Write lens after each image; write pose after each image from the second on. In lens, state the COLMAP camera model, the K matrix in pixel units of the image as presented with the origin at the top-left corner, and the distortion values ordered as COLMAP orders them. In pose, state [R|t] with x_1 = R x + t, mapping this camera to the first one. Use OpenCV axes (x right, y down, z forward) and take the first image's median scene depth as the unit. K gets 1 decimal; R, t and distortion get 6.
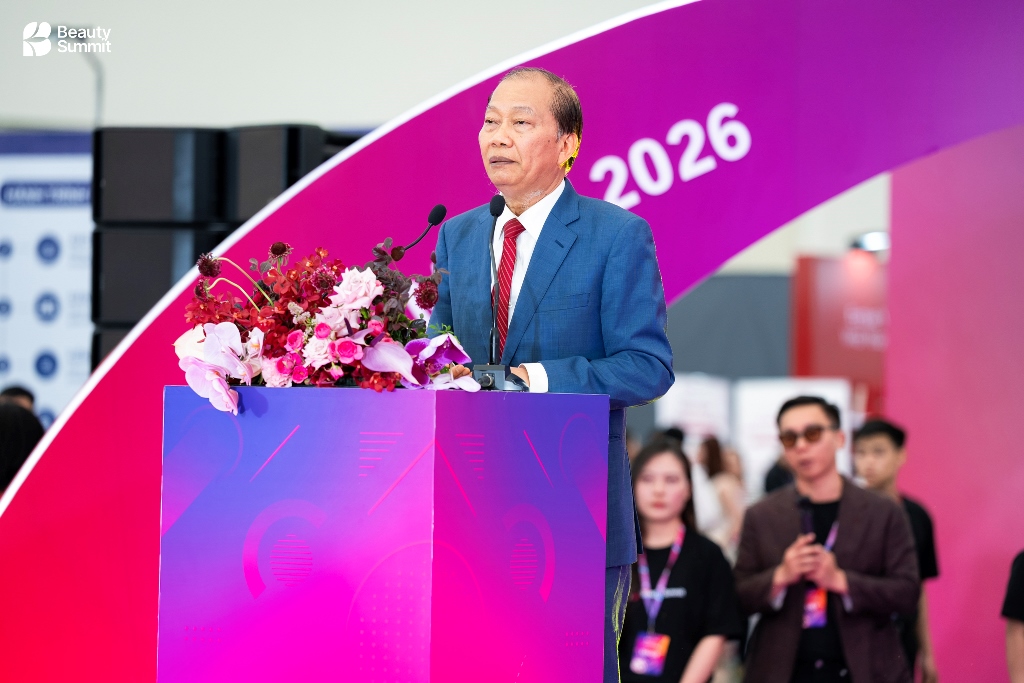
lens RADIAL K [[4676.9, 0, 510.6], [0, 4676.9, 343.7], [0, 0, 1]] dist [0.418510, 0.000000]
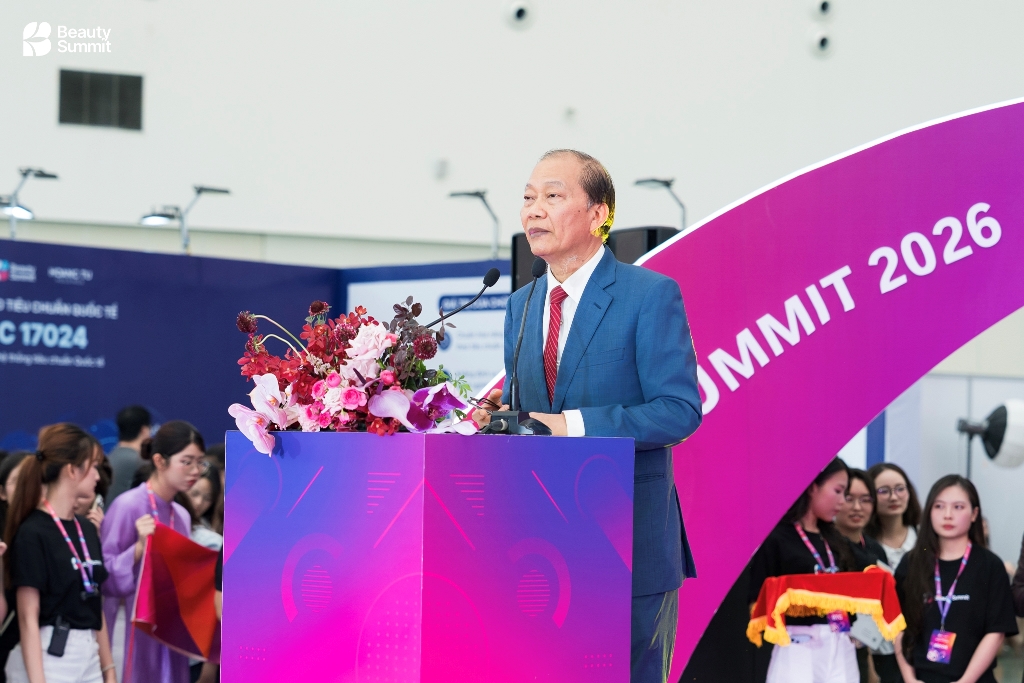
lens RADIAL K [[2997.3, 0, 514.7], [0, 2997.3, 338.3], [0, 0, 1]] dist [0.317289, 0.000000]
pose [[0.977487, -0.008624, -0.210819, 0.141536], [0.003899, 0.999732, -0.022815, 0.003443], [0.210959, 0.021479, 0.977259, 0.301111]]
